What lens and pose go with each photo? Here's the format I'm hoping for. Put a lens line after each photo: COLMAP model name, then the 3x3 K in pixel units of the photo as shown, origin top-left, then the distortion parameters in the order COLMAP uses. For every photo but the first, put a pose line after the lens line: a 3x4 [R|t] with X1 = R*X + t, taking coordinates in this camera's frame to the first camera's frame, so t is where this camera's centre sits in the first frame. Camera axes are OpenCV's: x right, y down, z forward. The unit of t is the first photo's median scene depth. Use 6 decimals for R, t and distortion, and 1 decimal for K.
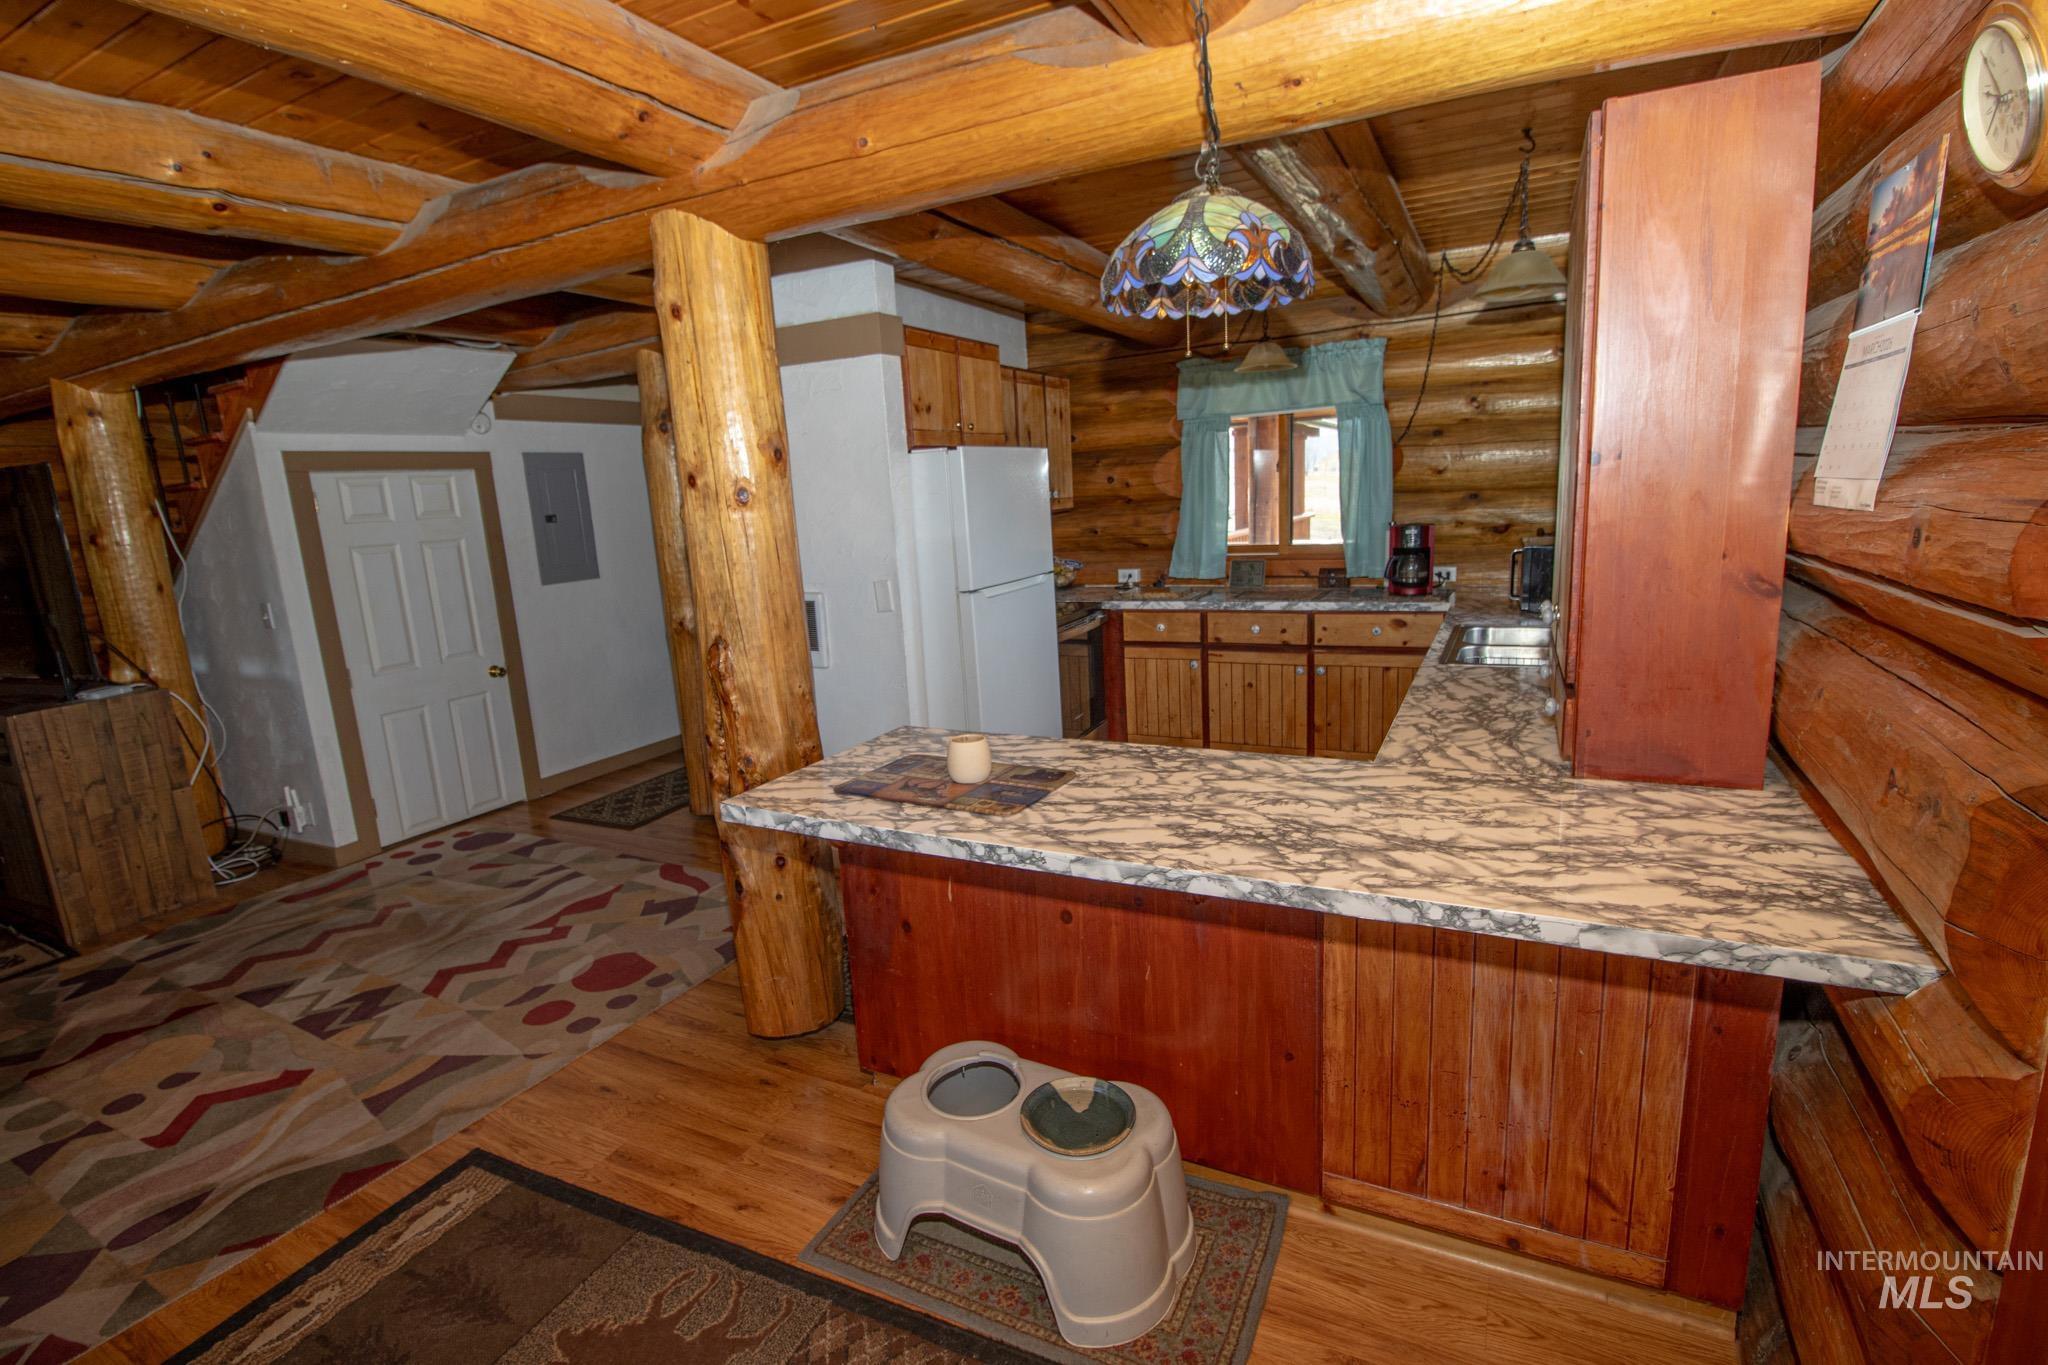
lens RADIAL K [[952.1, 0, 1014.6], [0, 952.1, 675.4], [0, 0, 1]] dist [0.000398, -0.012421]
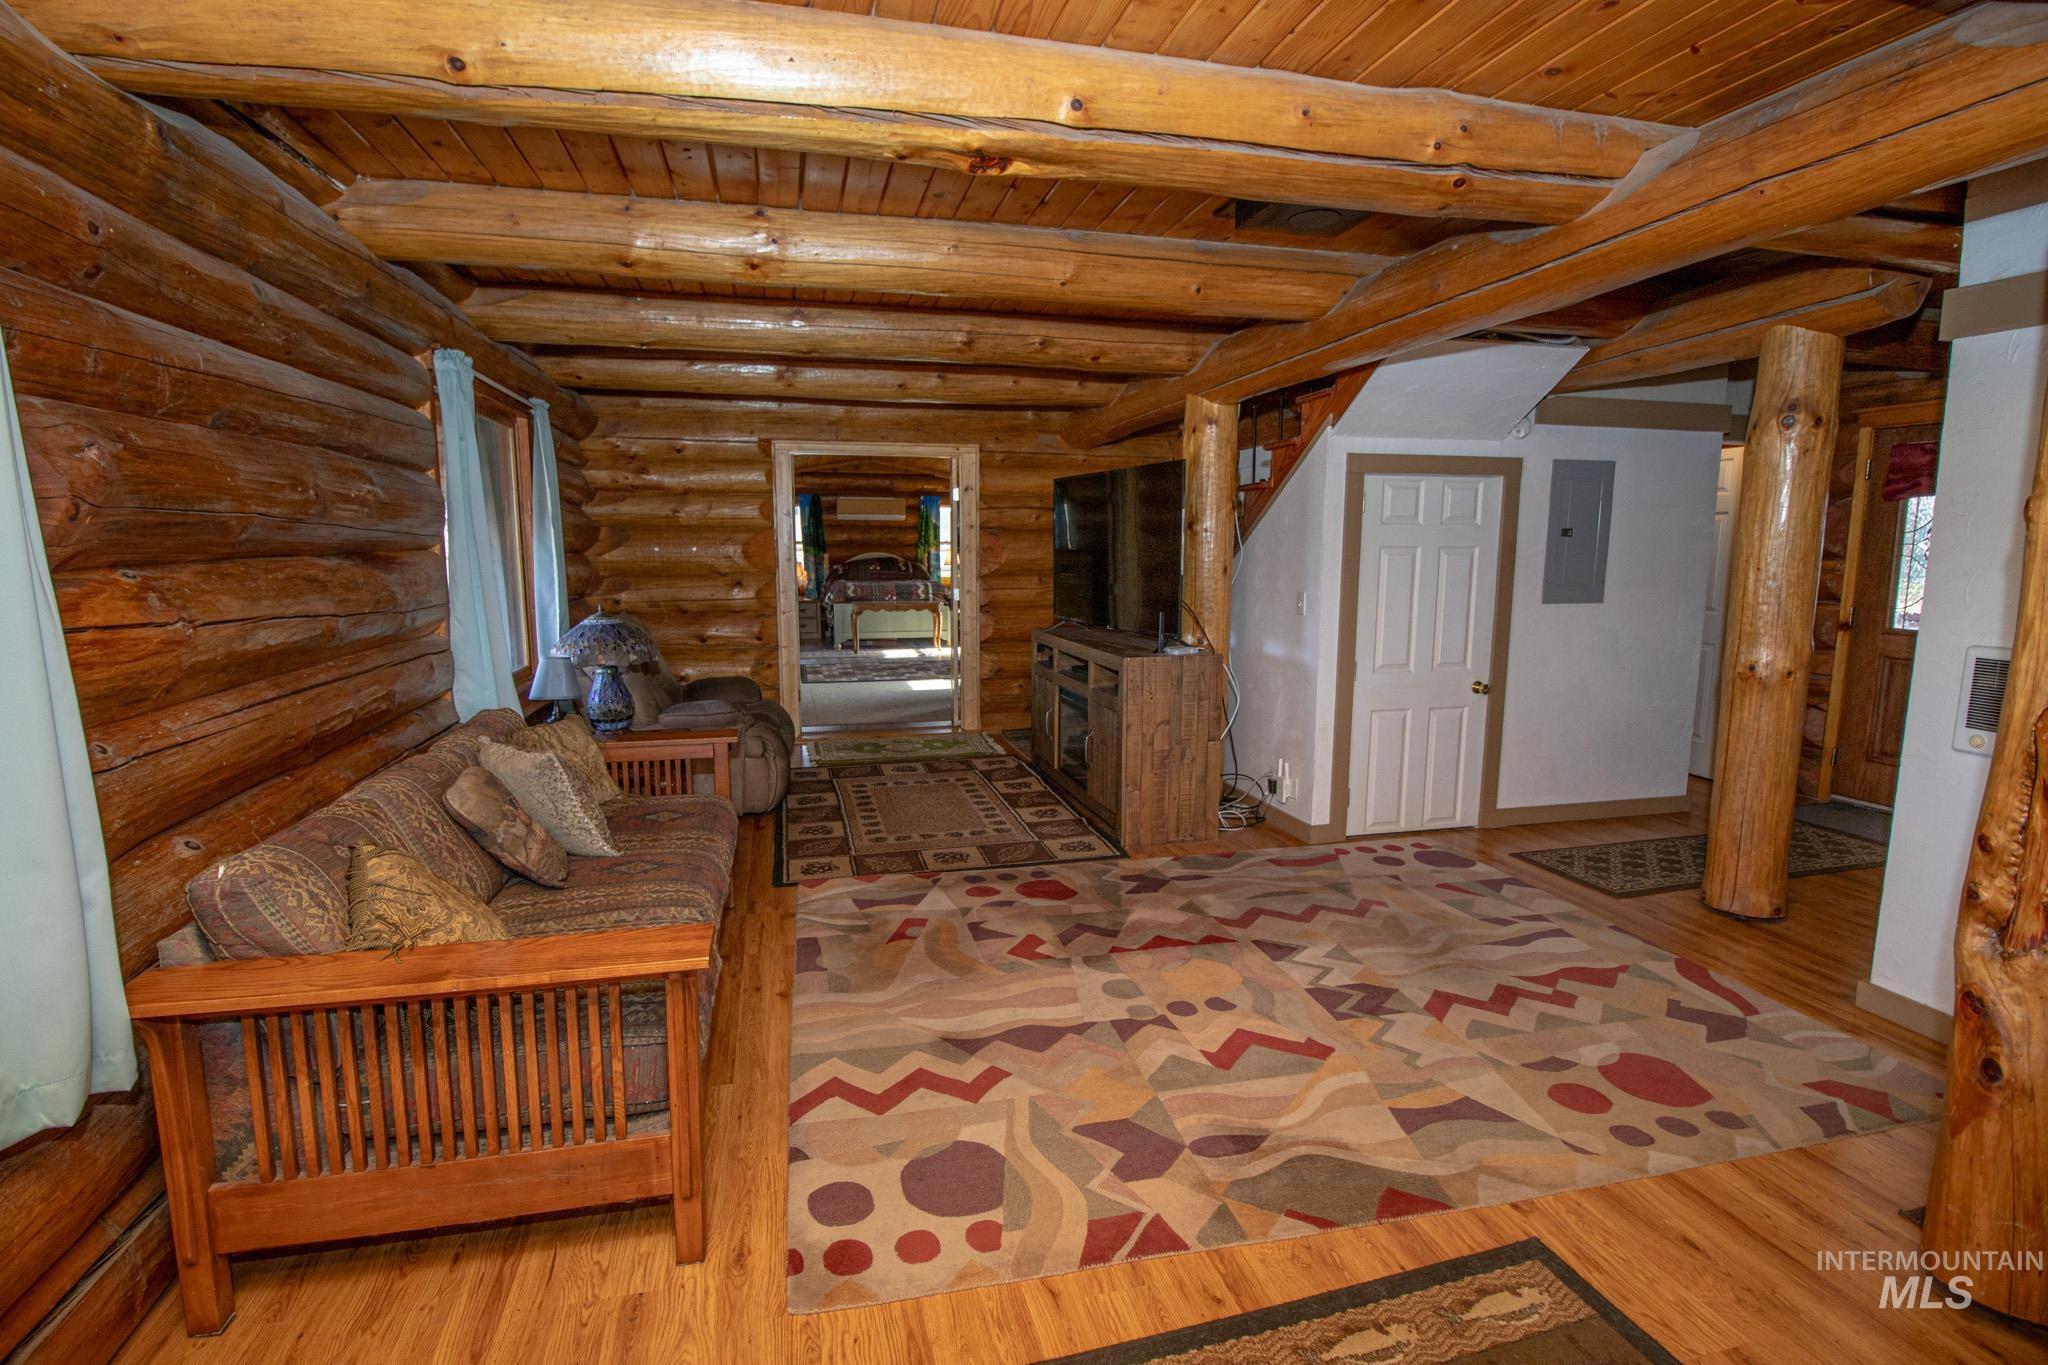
lens RADIAL K [[952.1, 0, 1014.6], [0, 952.1, 675.4], [0, 0, 1]] dist [0.000398, -0.012421]
pose [[0.660307, 0.157961, -0.734195, -0.173730], [-0.181006, 0.982283, 0.048547, 0.024278], [0.728856, 0.100838, 0.677200, 0.018099]]
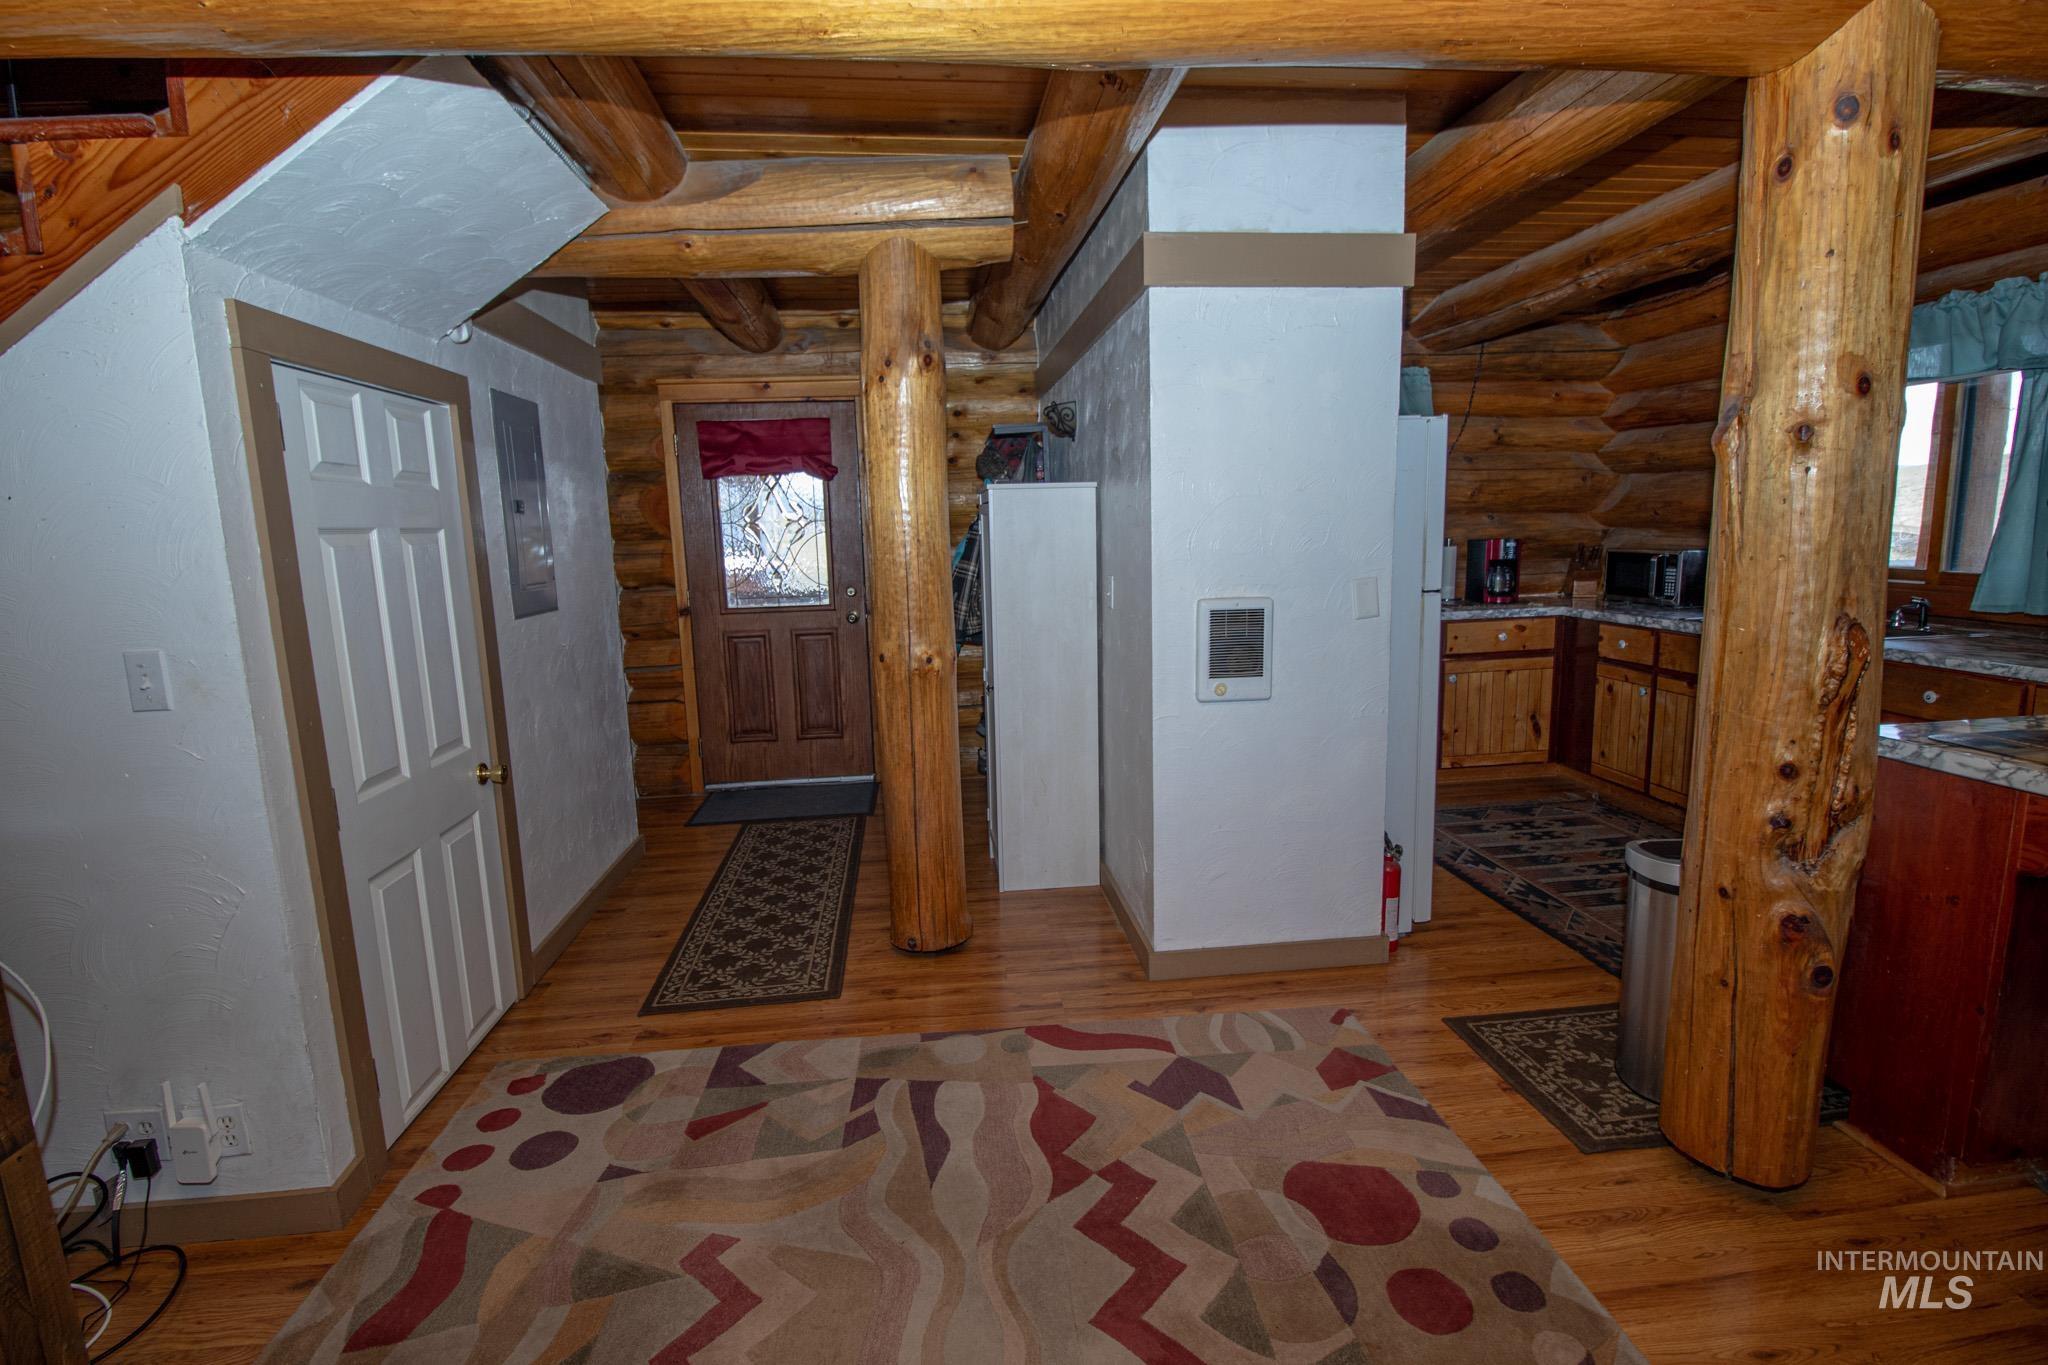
lens RADIAL K [[952.1, 0, 1014.6], [0, 952.1, 675.4], [0, 0, 1]] dist [0.000398, -0.012421]
pose [[0.835060, -0.056452, 0.547255, -0.656848], [0.090155, 0.995316, -0.034896, -0.015764], [-0.542722, 0.078478, 0.836238, 0.415498]]
